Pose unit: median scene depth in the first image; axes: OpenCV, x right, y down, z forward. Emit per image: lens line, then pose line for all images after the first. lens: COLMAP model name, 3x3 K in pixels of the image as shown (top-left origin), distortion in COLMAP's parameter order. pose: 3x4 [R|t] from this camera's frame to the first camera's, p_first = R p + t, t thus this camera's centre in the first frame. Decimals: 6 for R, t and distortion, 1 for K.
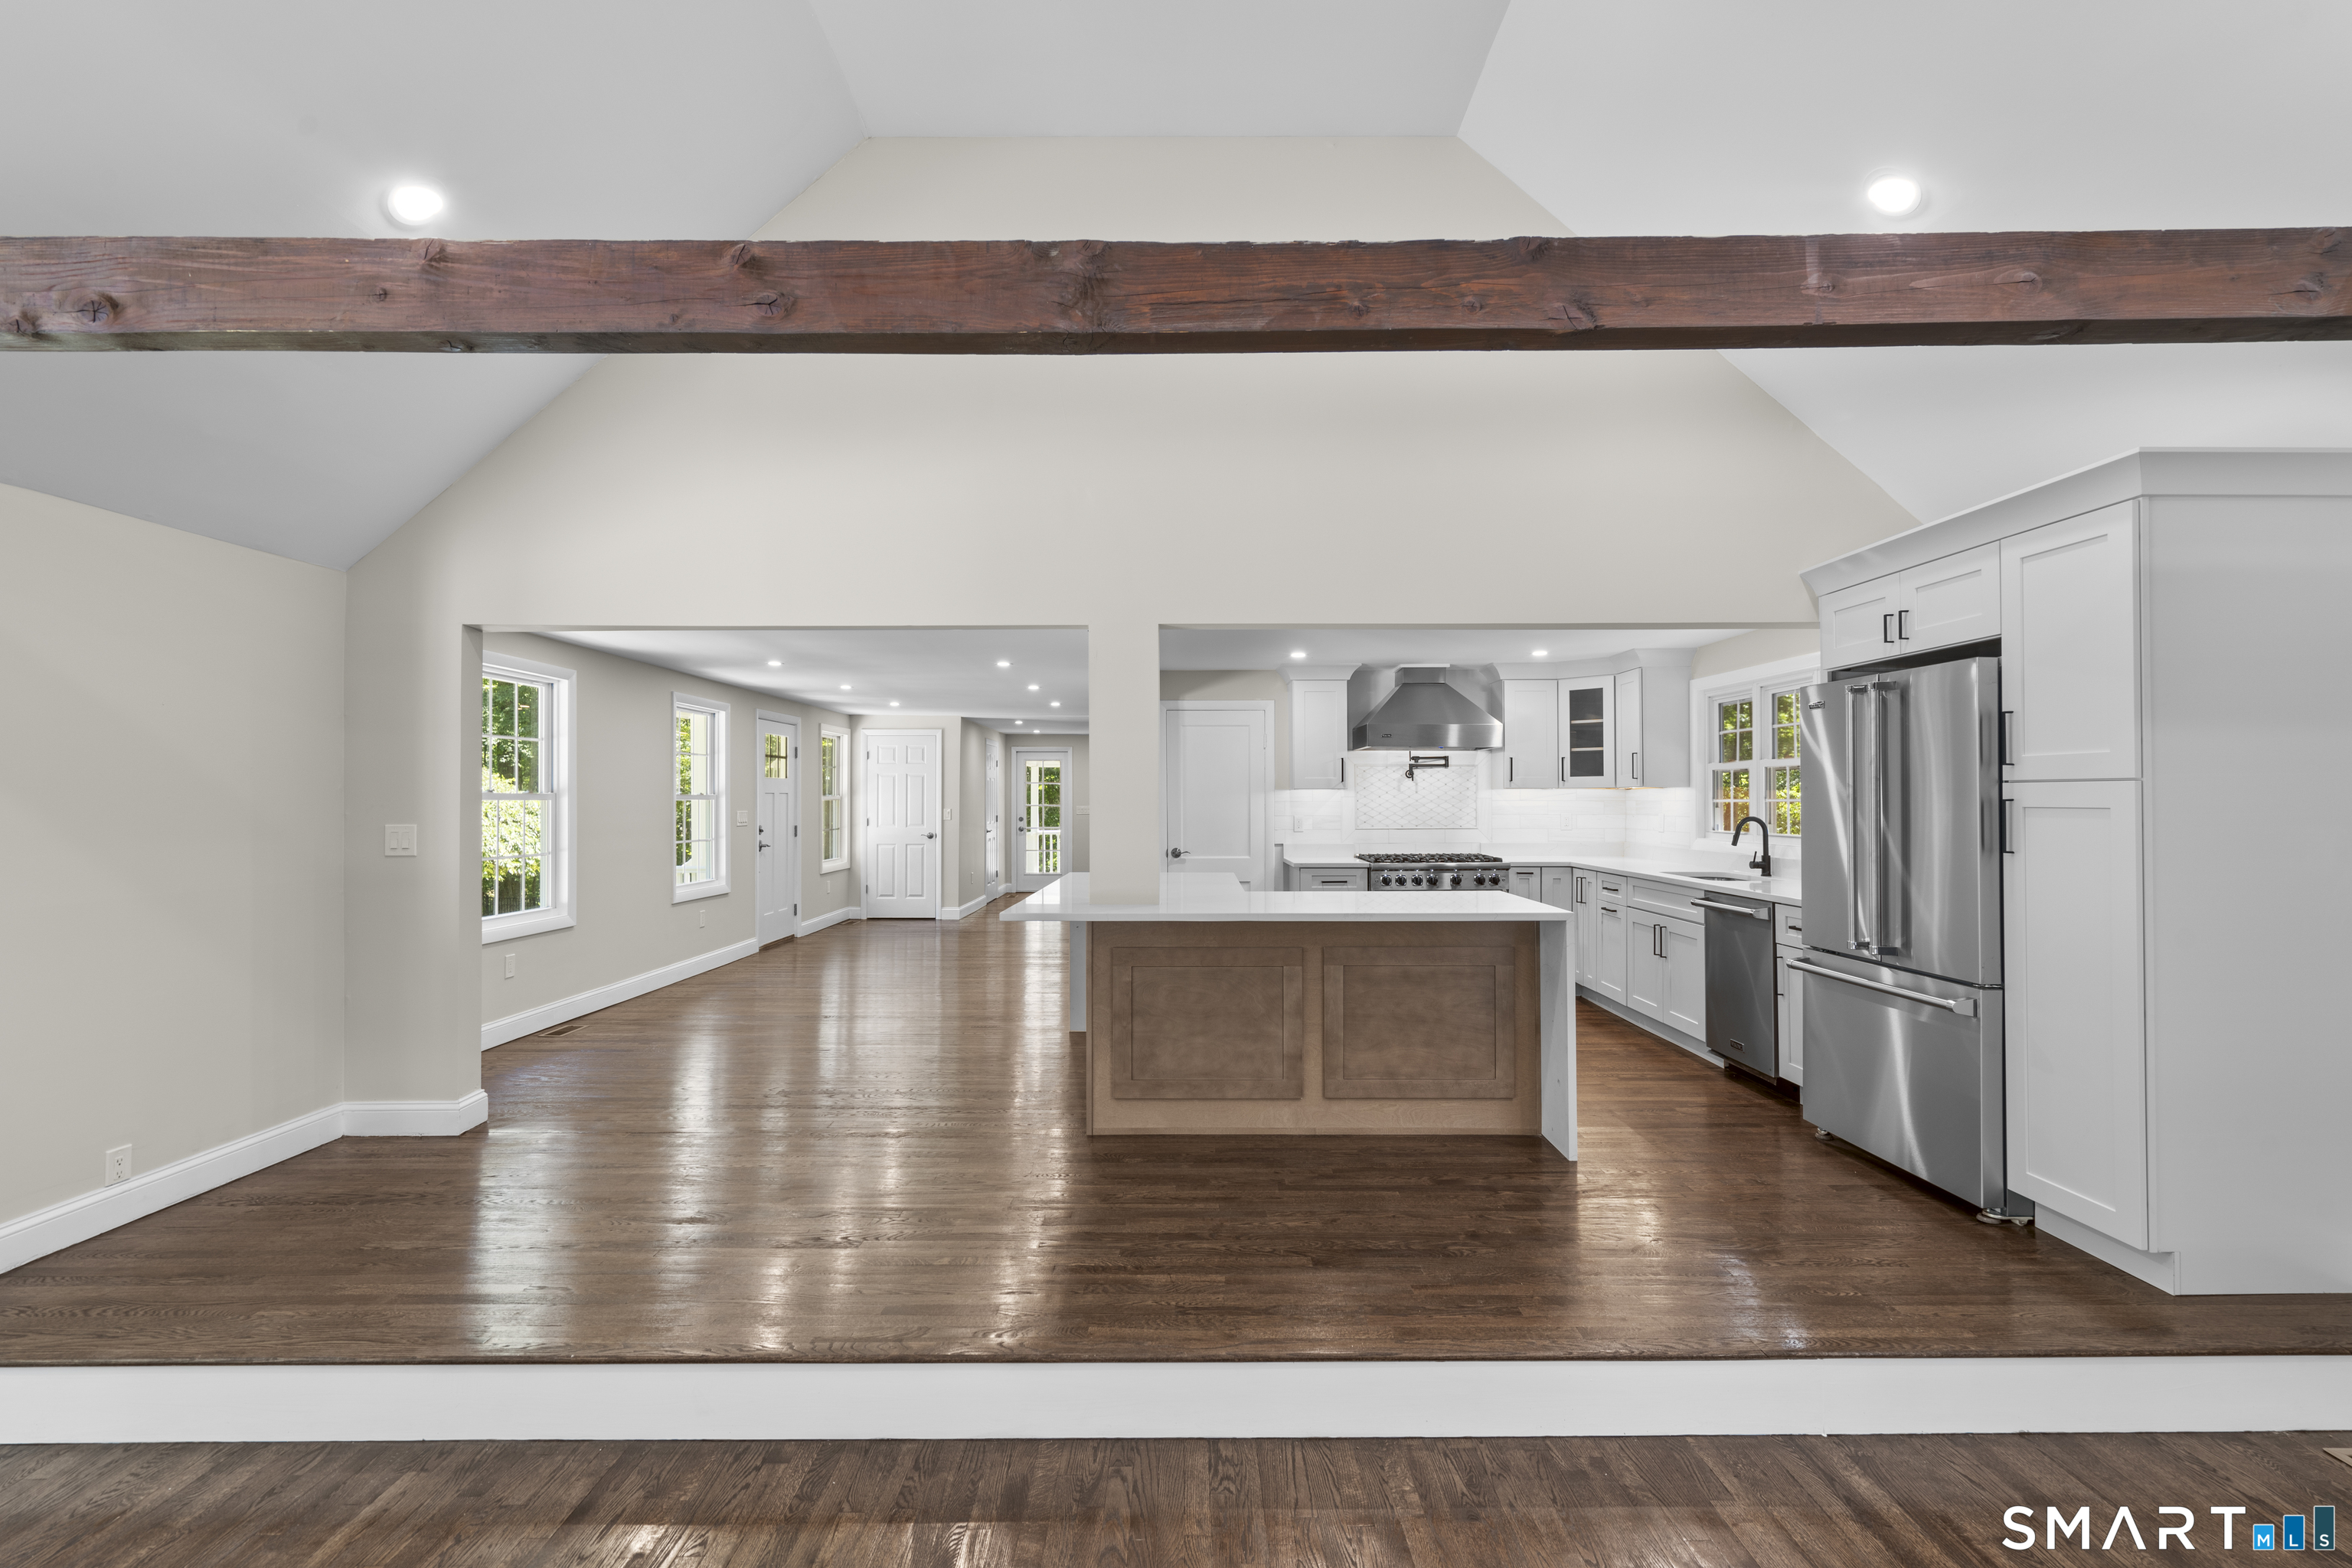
lens RADIAL K [[1055.5, 0, 1183.0], [0, 1055.5, 785.0], [0, 0, 1]] dist [-0.003422, 0.000035]
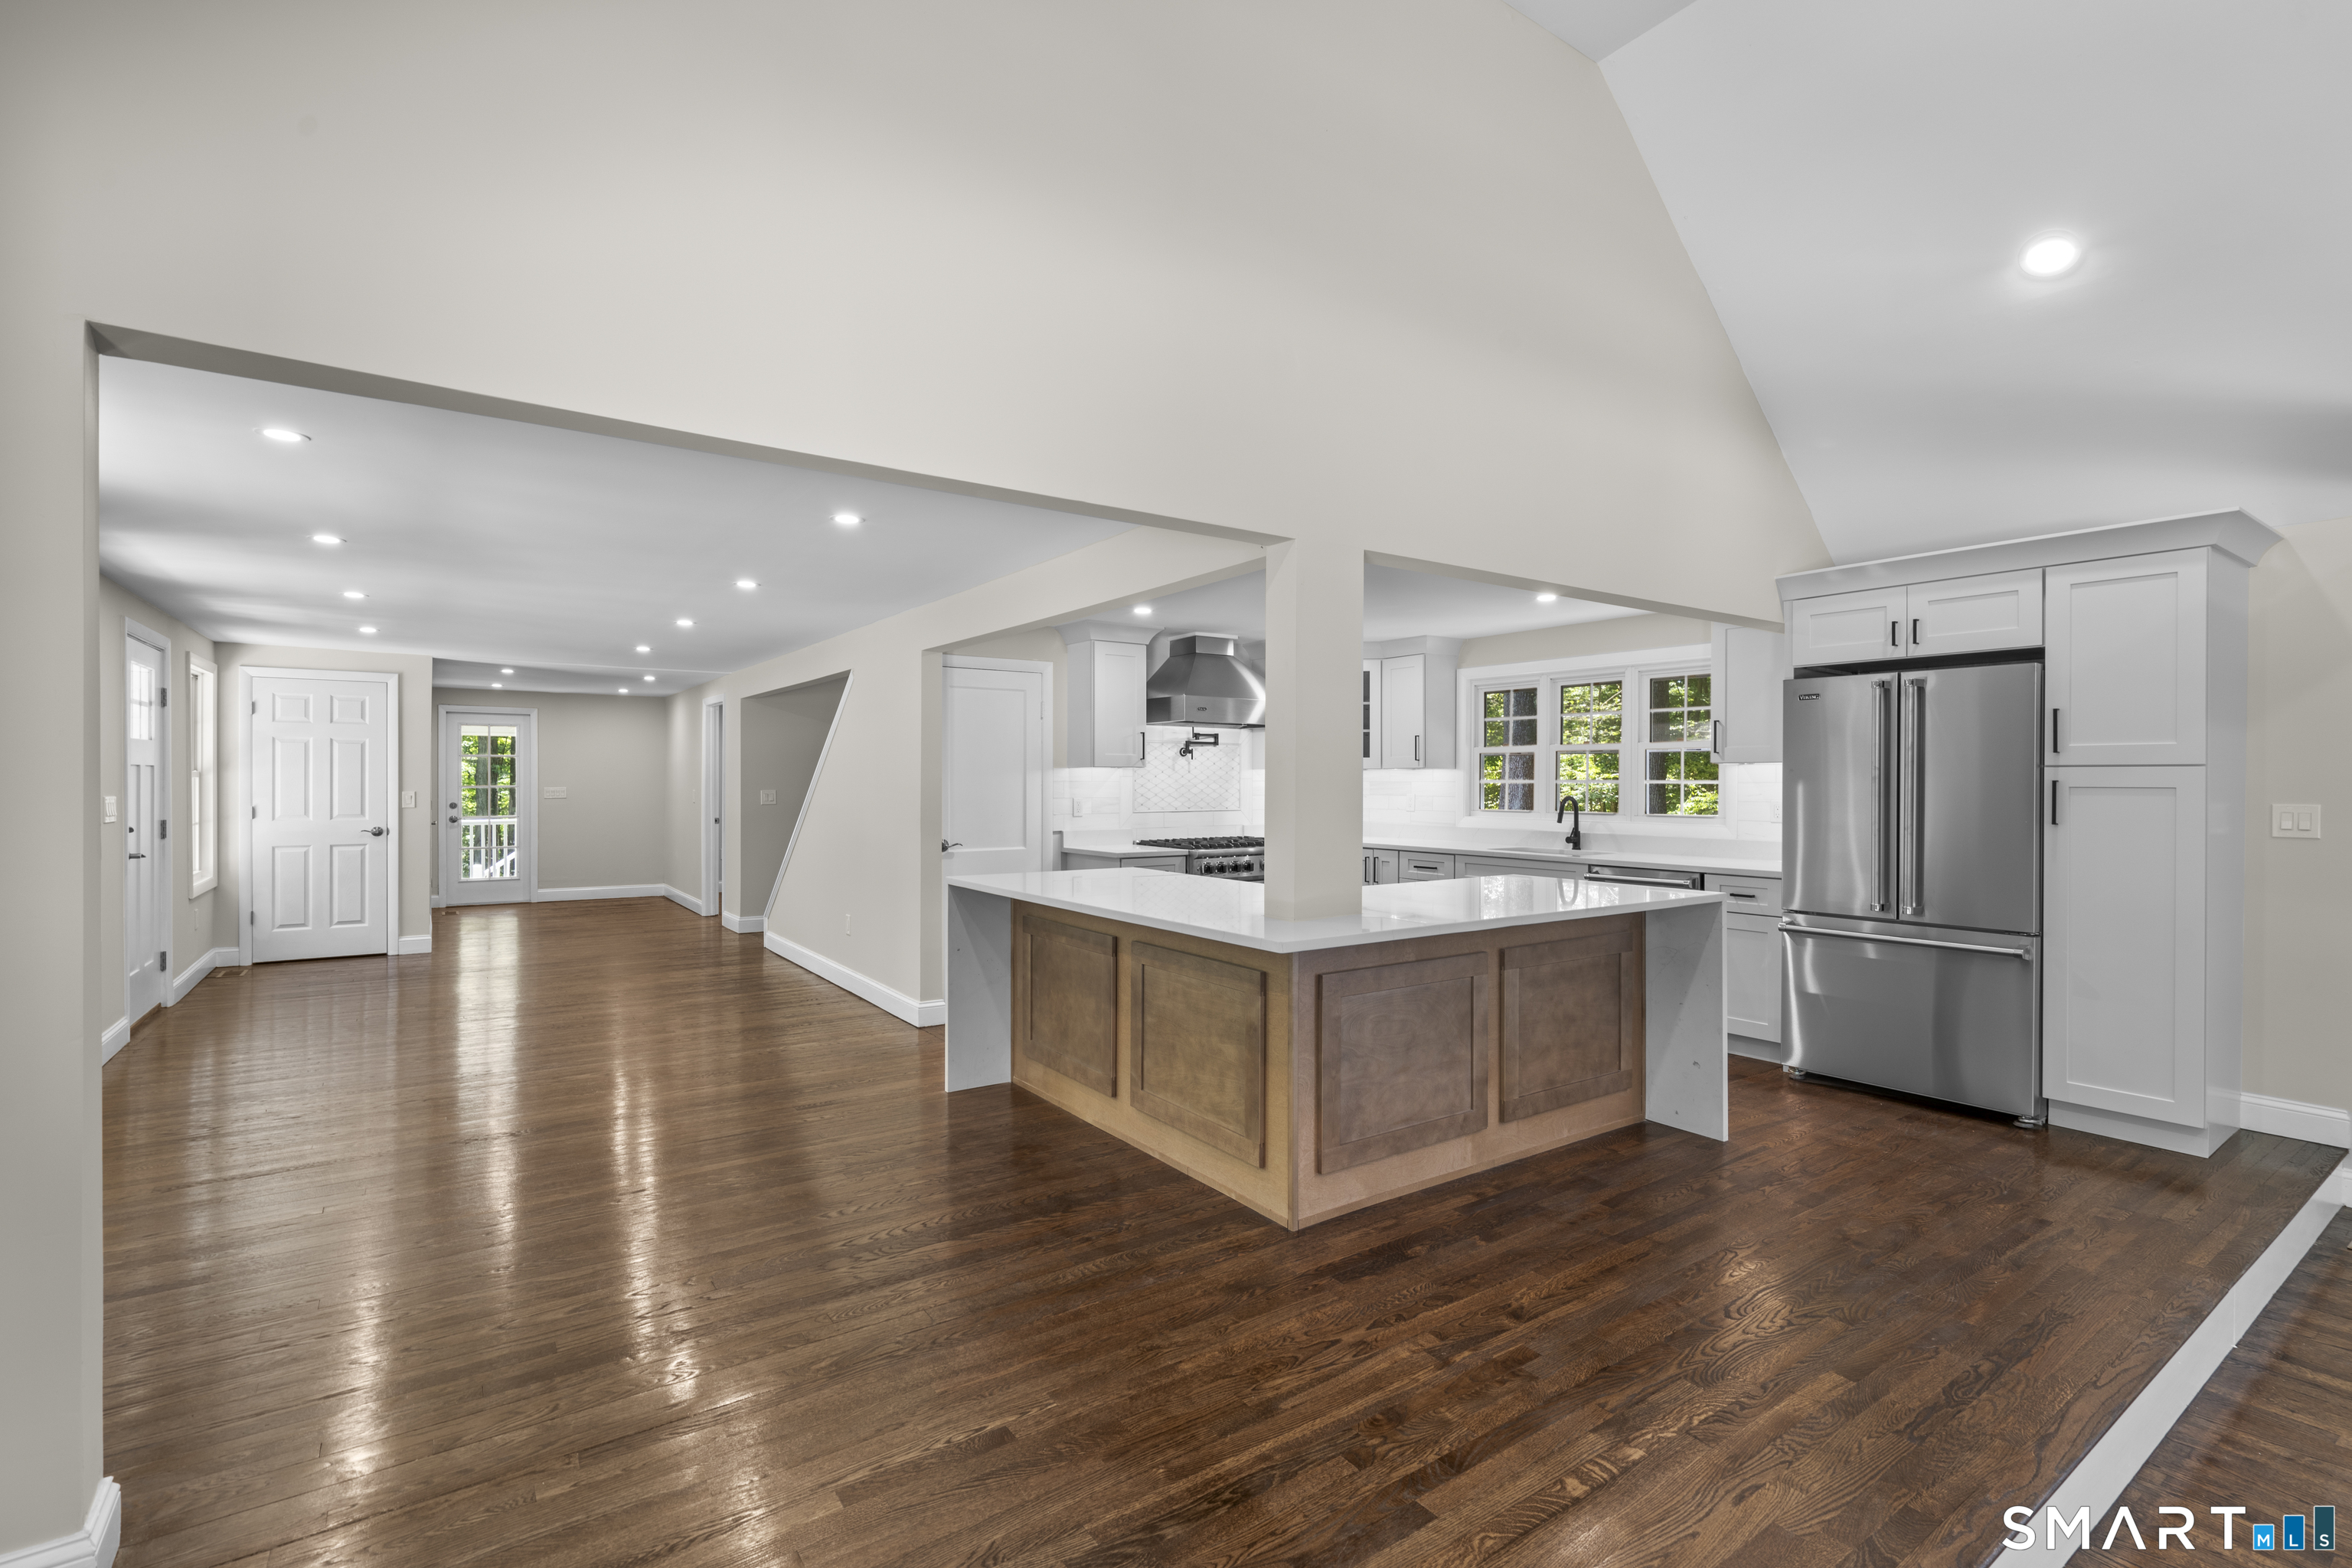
lens RADIAL K [[1059.2, 0, 1182.3], [0, 1059.2, 781.5], [0, 0, 1]] dist [-0.002145, 0.000334]
pose [[0.818859, 0.002698, 0.573989, -0.427460], [-0.010911, 0.999881, 0.010866, 0.007193], [-0.573891, -0.015160, 0.818791, 0.325908]]
